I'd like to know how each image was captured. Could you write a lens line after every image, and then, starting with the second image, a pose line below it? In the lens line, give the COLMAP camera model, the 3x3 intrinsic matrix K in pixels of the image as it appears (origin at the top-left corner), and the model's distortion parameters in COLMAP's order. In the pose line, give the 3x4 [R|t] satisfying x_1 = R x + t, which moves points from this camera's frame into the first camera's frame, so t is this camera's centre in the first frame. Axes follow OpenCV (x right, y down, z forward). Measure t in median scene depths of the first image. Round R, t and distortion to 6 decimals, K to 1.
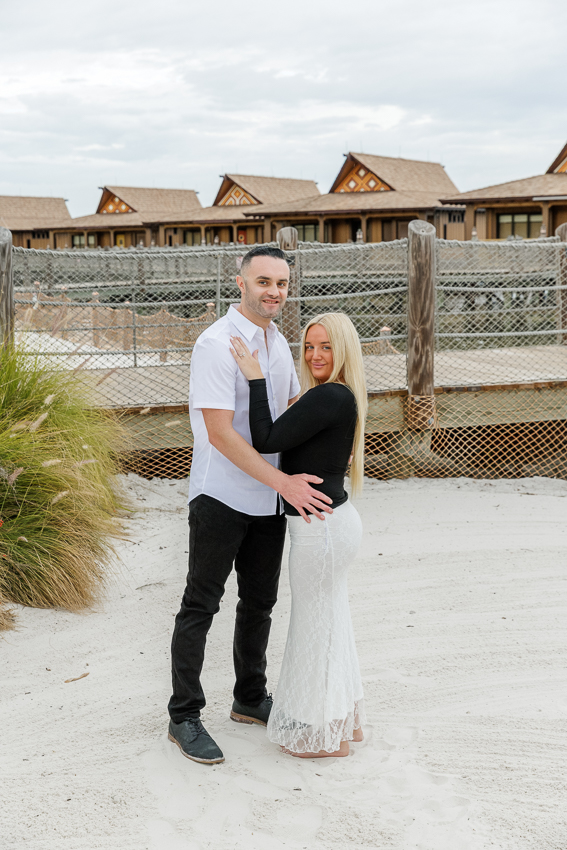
lens RADIAL K [[1288.8, 0, 284.0], [0, 1288.8, 441.4], [0, 0, 1]] dist [0.008115, 0.046807]
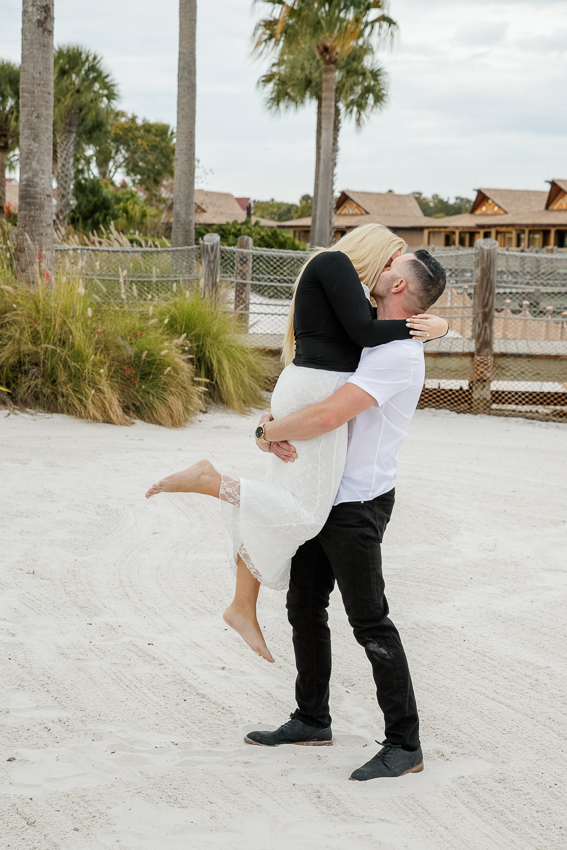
lens RADIAL K [[1754.0, 0, 281.8], [0, 1754.0, 461.9], [0, 0, 1]] dist [0.206736, 0.304995]
pose [[0.909250, 0.088282, -0.406781, 0.140099], [-0.099394, 0.995029, -0.006221, 0.023051], [0.404210, 0.046088, 0.913505, -0.179280]]
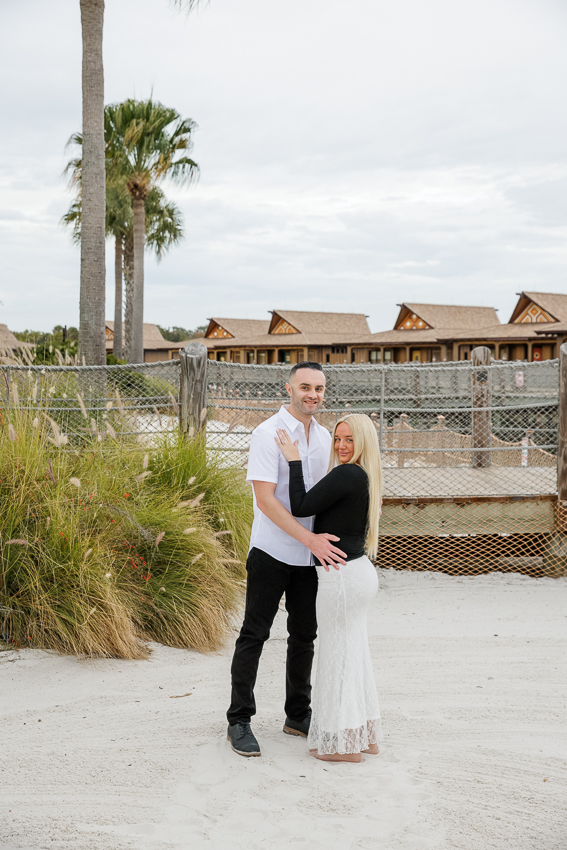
lens RADIAL K [[1316.8, 0, 283.5], [0, 1316.8, 425.0], [0, 0, 1]] dist [0.121032, 0.061707]
pose [[0.971994, 0.029632, -0.233130, 0.025082], [-0.053383, 0.993926, -0.096238, 0.004132], [0.228862, 0.105988, 0.967672, -0.028646]]
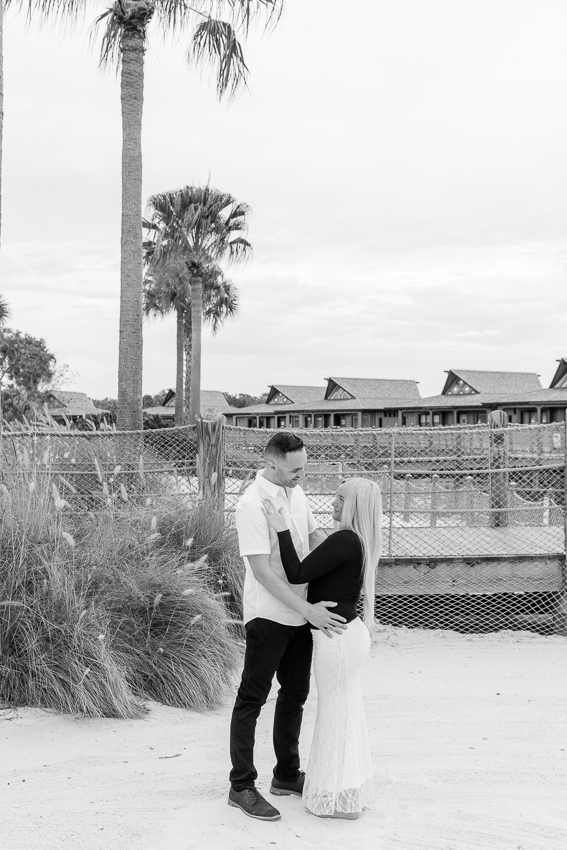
lens RADIAL K [[1227.2, 0, 274.8], [0, 1227.2, 426.3], [0, 0, 1]] dist [-0.005171, -0.015532]
pose [[0.957379, 0.012019, -0.288586, 0.030959], [-0.054659, 0.988619, -0.140156, 0.002515], [0.283617, 0.149957, 0.947140, -0.019222]]
